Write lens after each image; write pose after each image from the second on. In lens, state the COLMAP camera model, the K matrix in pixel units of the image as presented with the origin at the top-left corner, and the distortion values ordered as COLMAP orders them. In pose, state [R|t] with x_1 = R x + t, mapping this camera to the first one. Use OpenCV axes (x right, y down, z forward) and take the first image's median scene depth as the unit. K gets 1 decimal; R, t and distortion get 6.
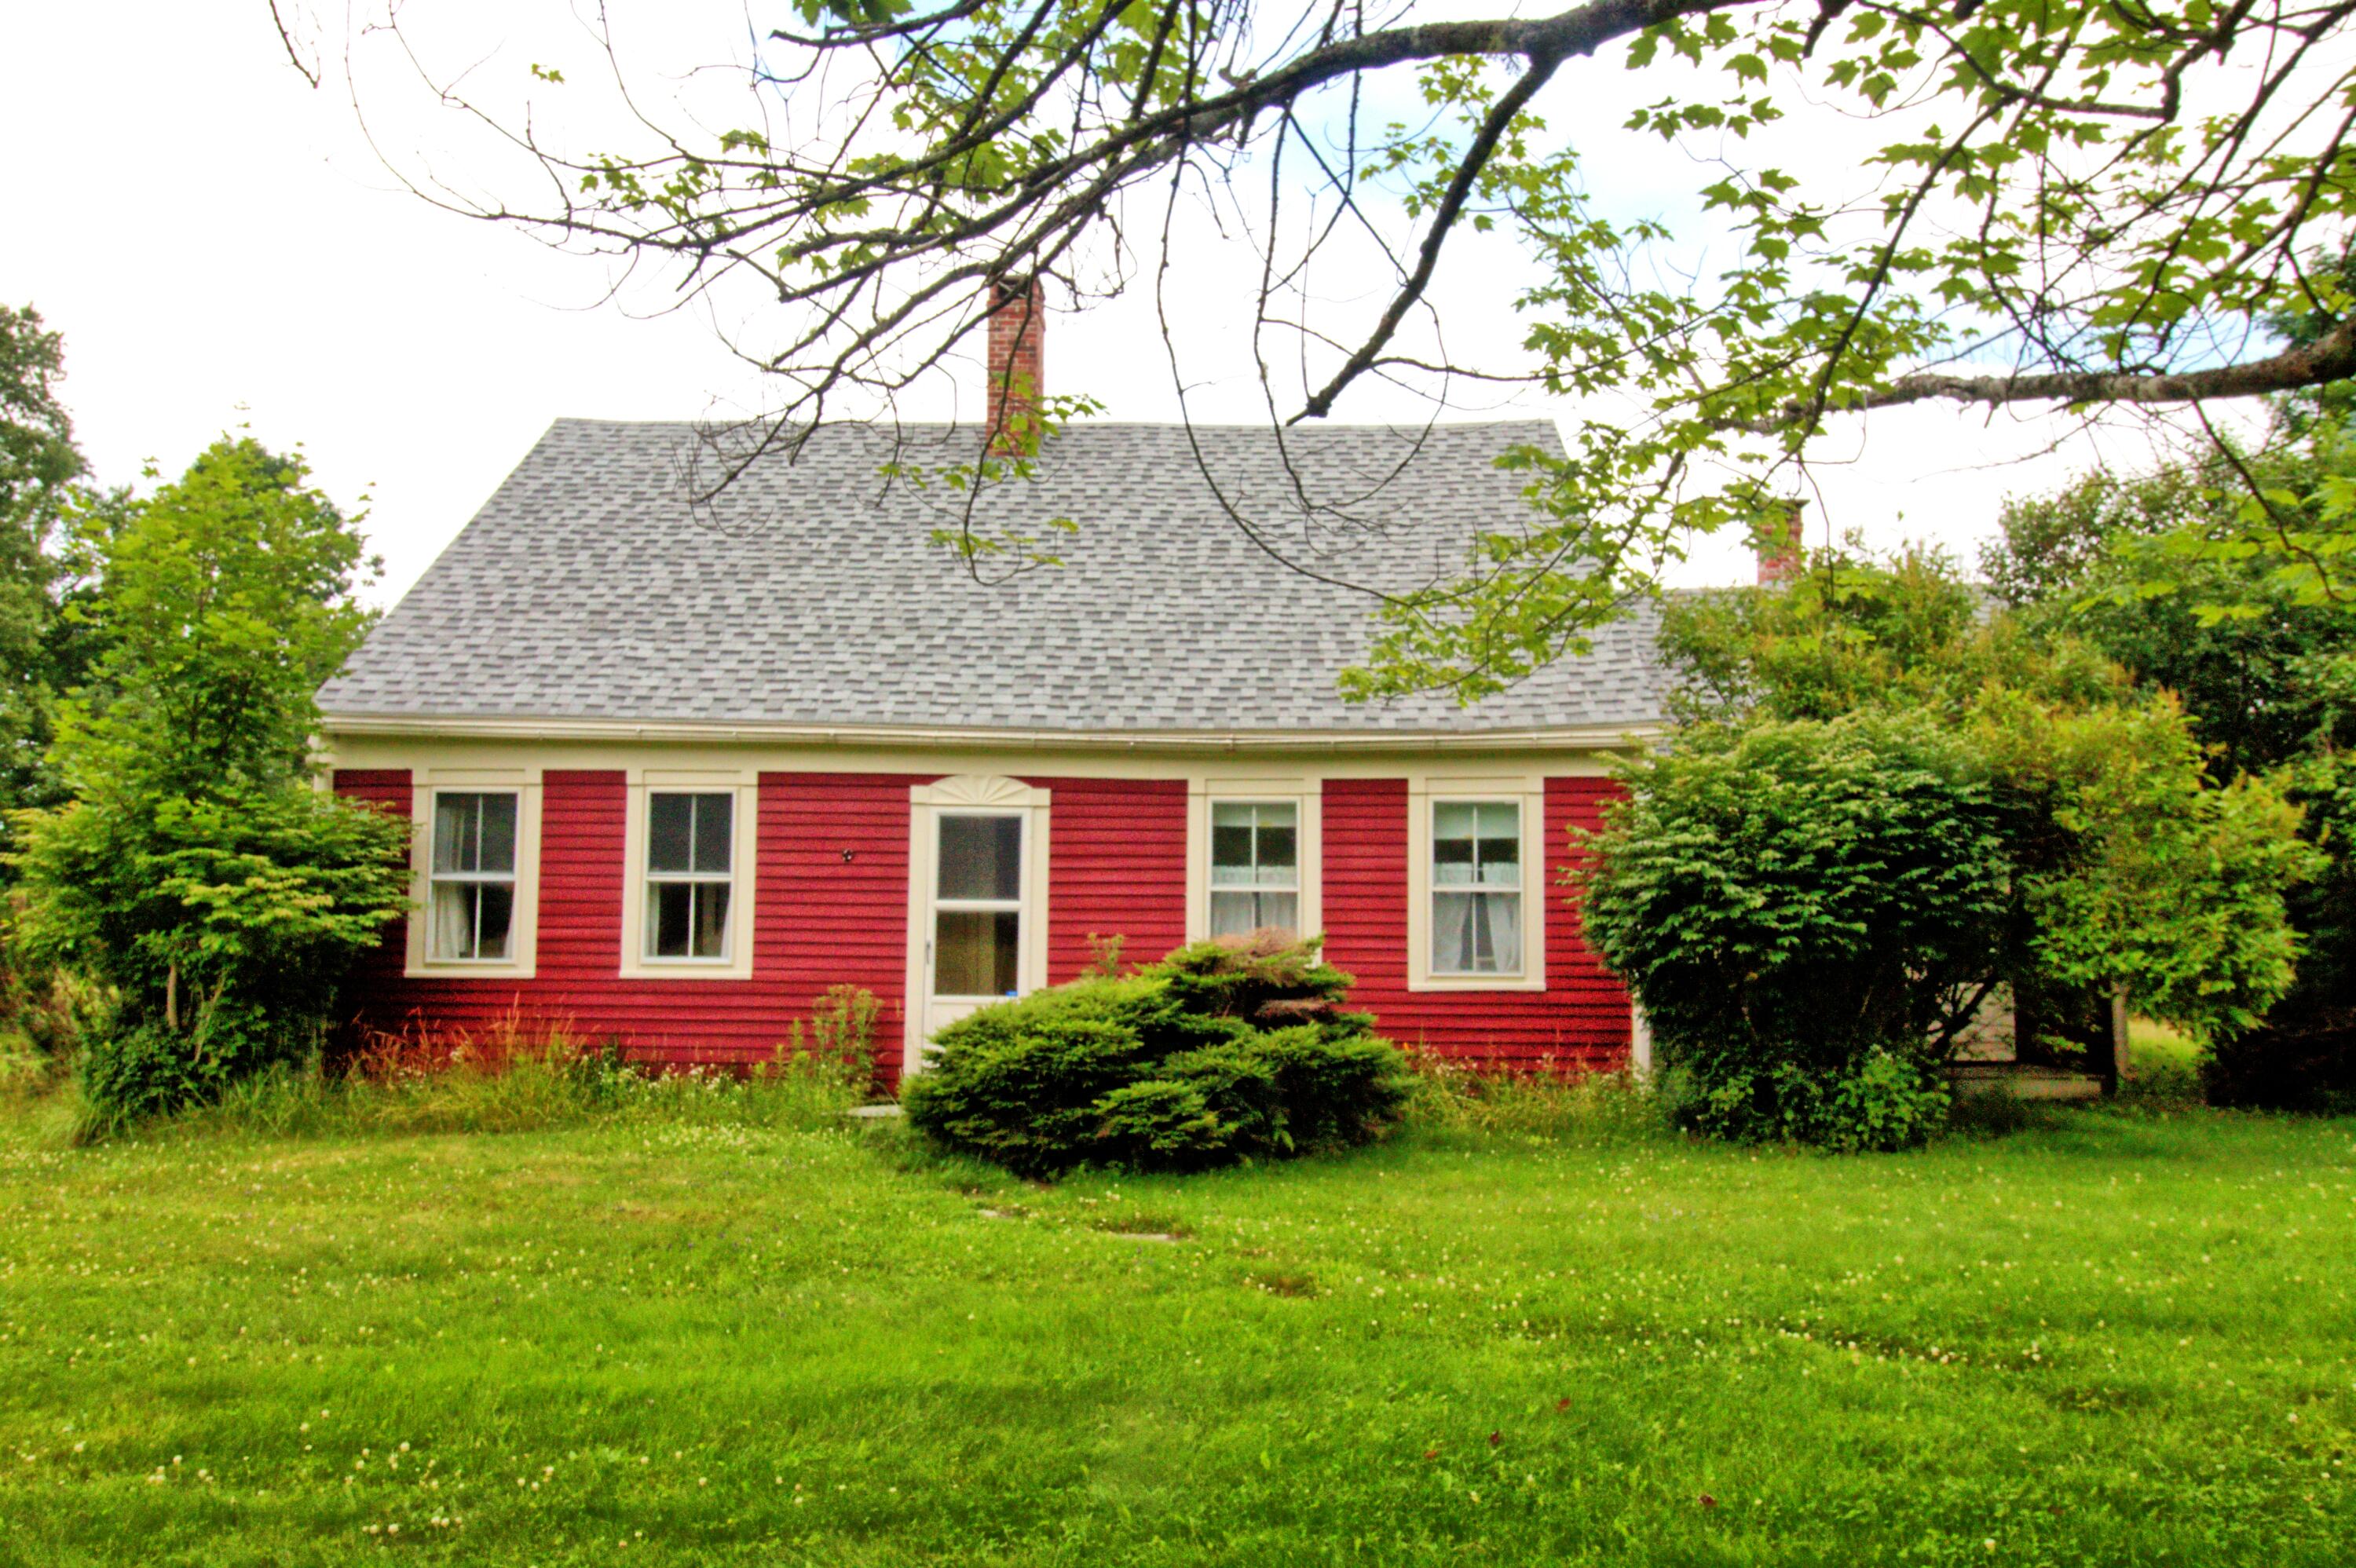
lens RADIAL K [[1674.9, 0, 1178.0], [0, 1674.9, 784.0], [0, 0, 1]] dist [0.000853, 0.002003]
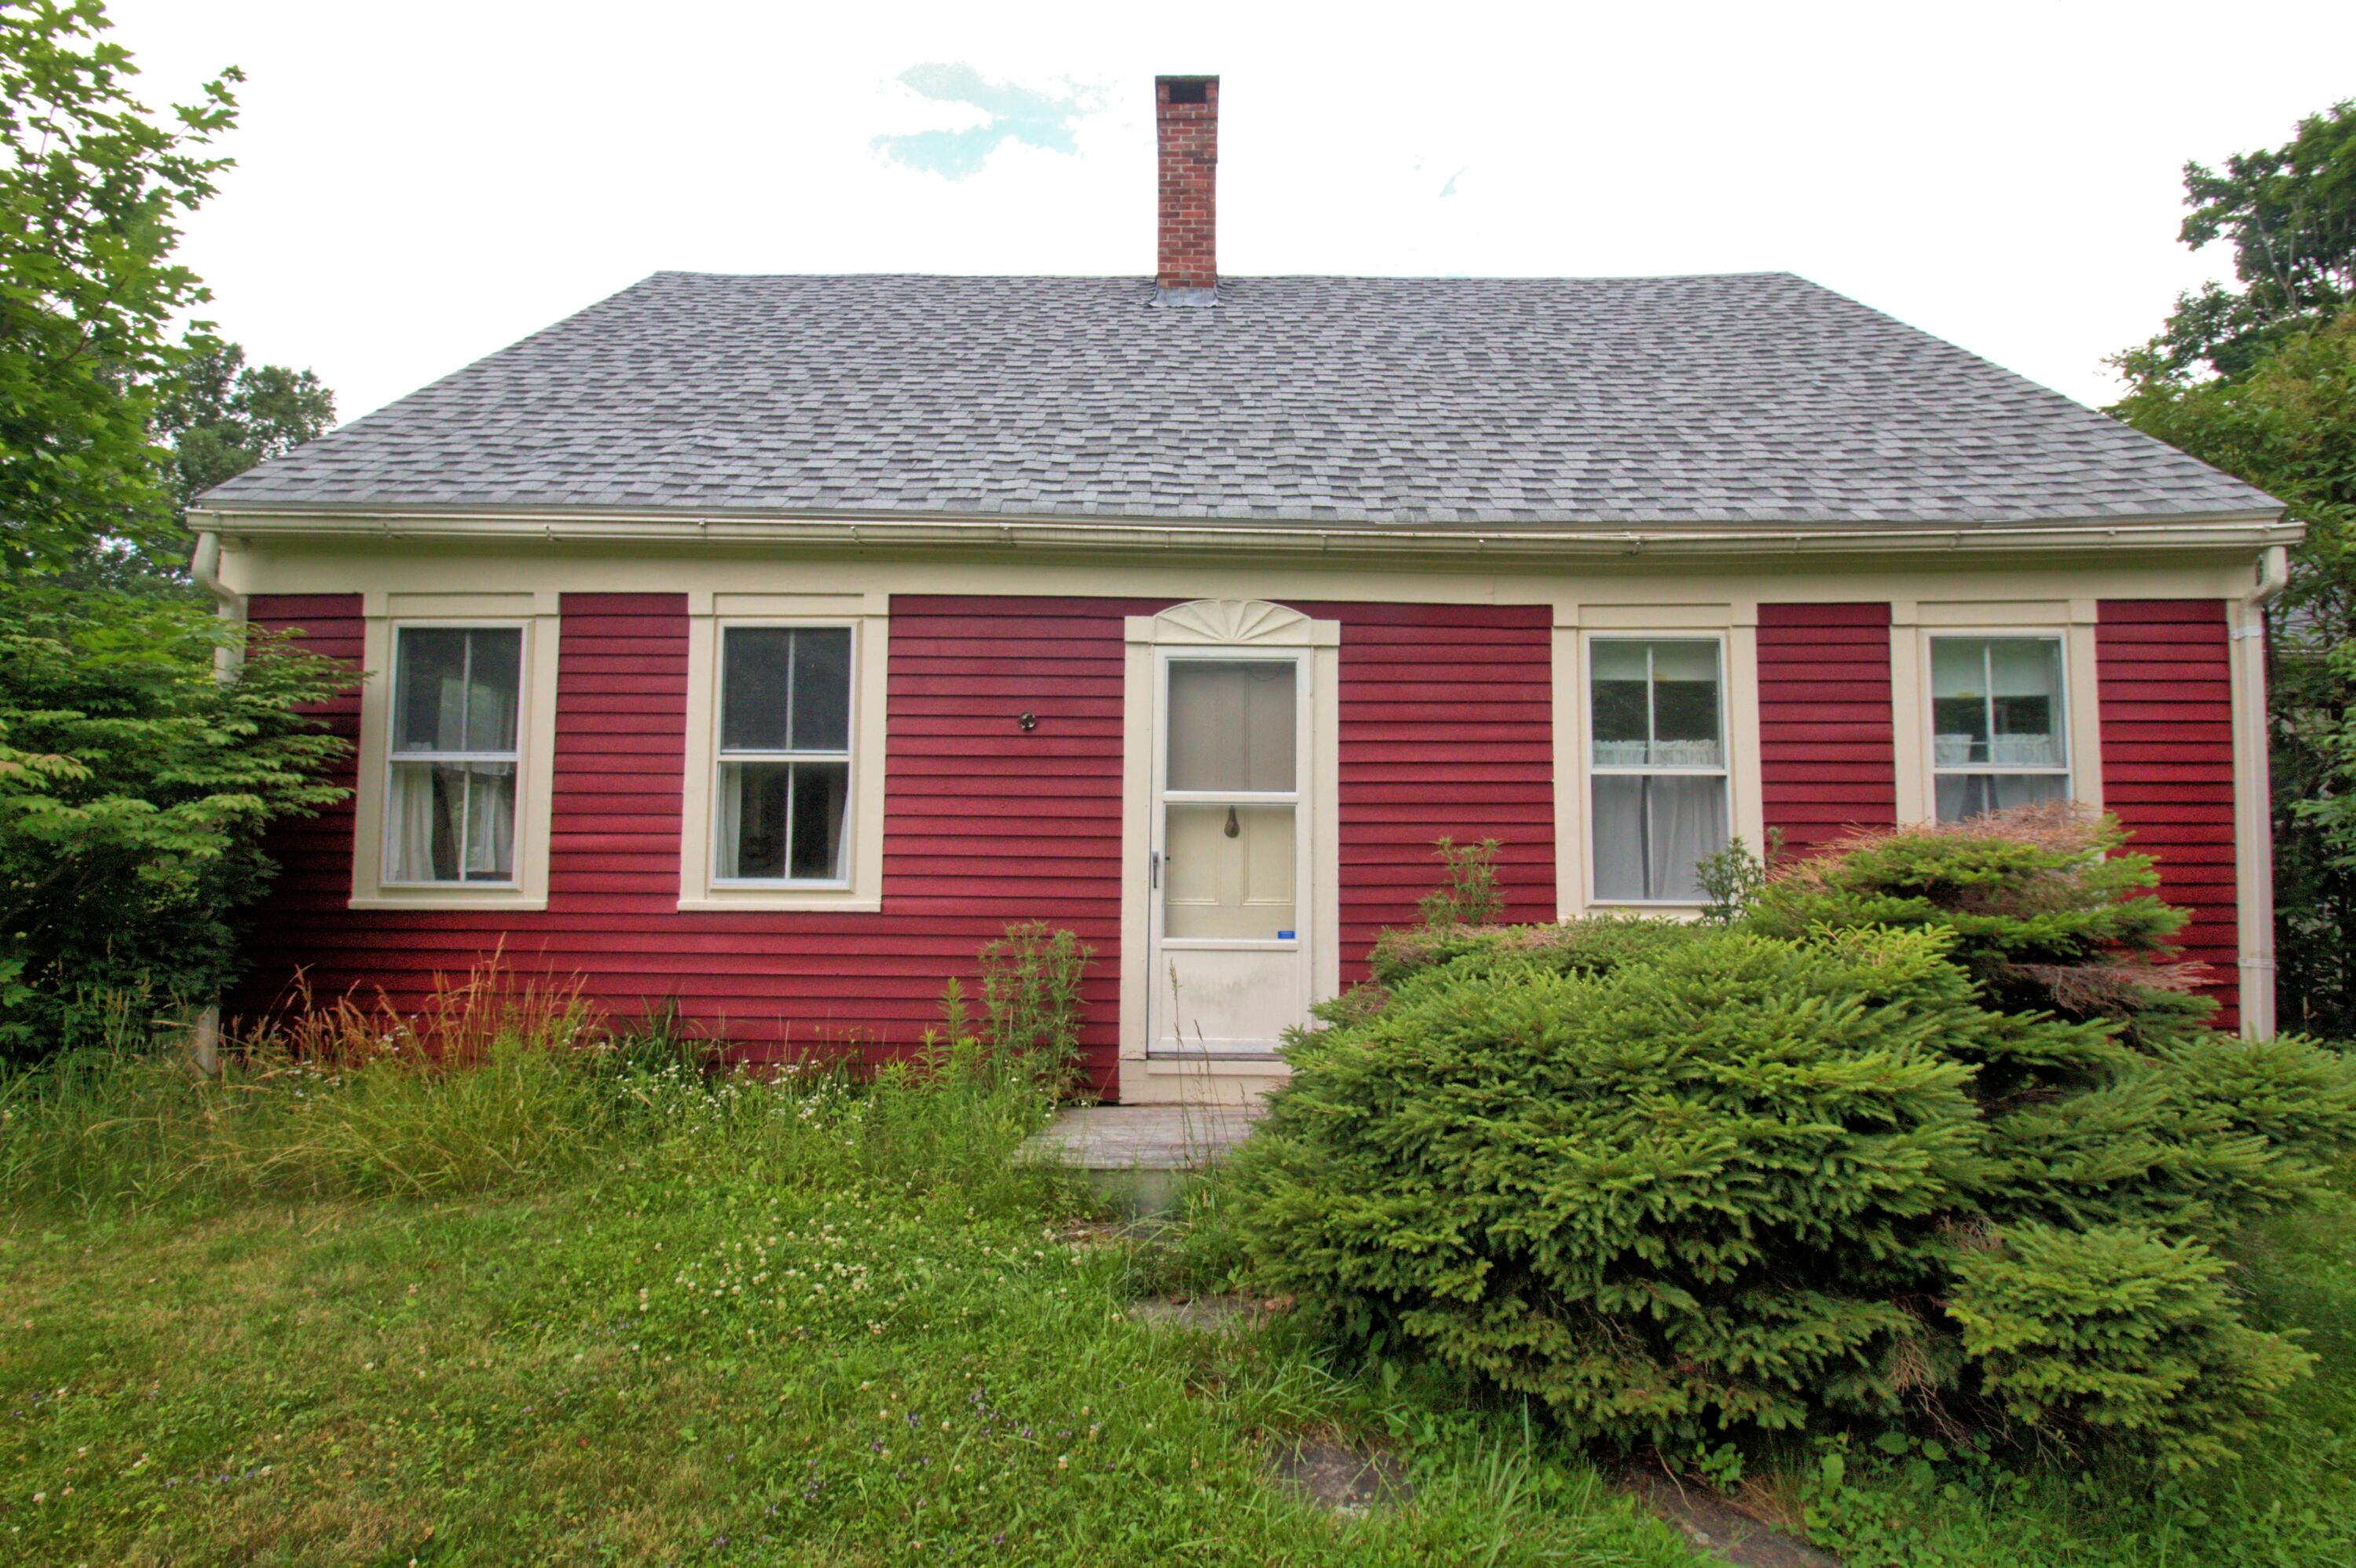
lens RADIAL K [[1120.0, 0, 1178.0], [0, 1120.0, 784.0], [0, 0, 1]] dist [0.002603, -0.011118]
pose [[0.999942, 0.000297, 0.010747, -0.143369], [-0.000454, 0.999893, 0.014651, 0.060187], [-0.010741, -0.014655, 0.999835, 0.562910]]
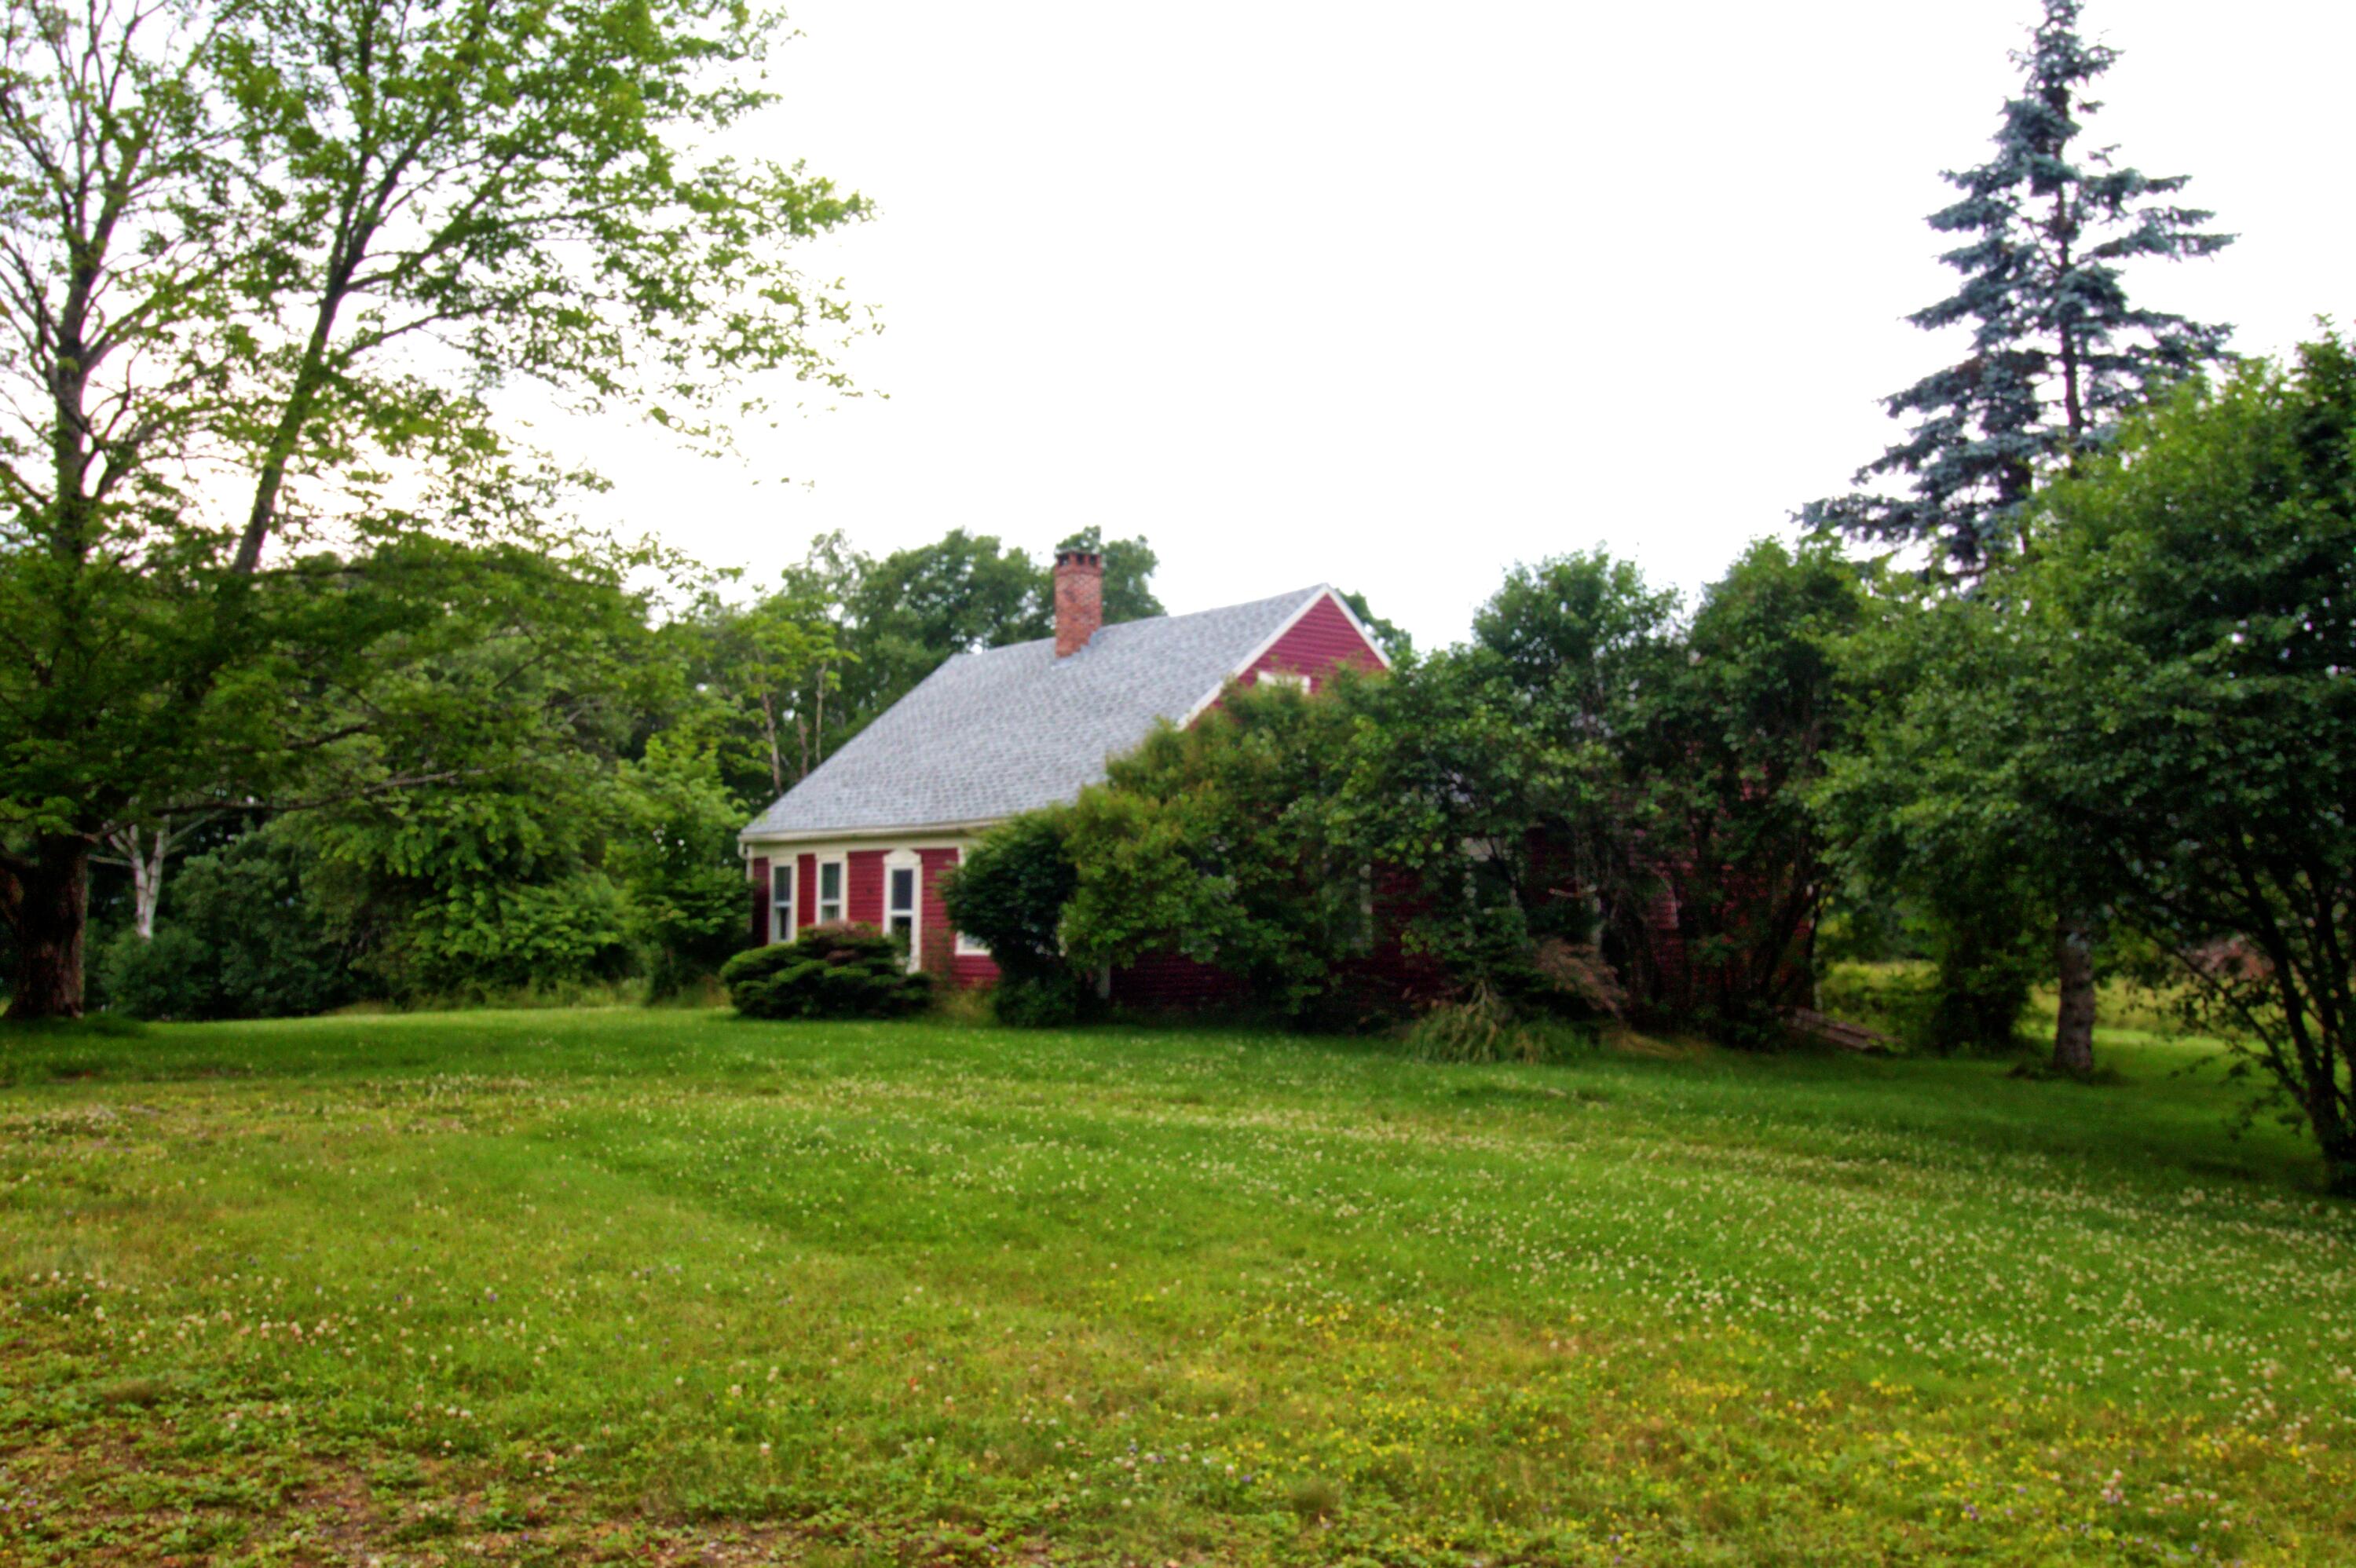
lens RADIAL K [[1922.9, 0, 1178.0], [0, 1922.9, 784.0], [0, 0, 1]] dist [-0.002561, -0.000327]
pose [[0.648943, -0.066270, -0.757945, 1.871078], [0.052232, 0.997730, -0.042515, 0.032046], [0.759042, -0.011999, 0.650931, -0.261475]]
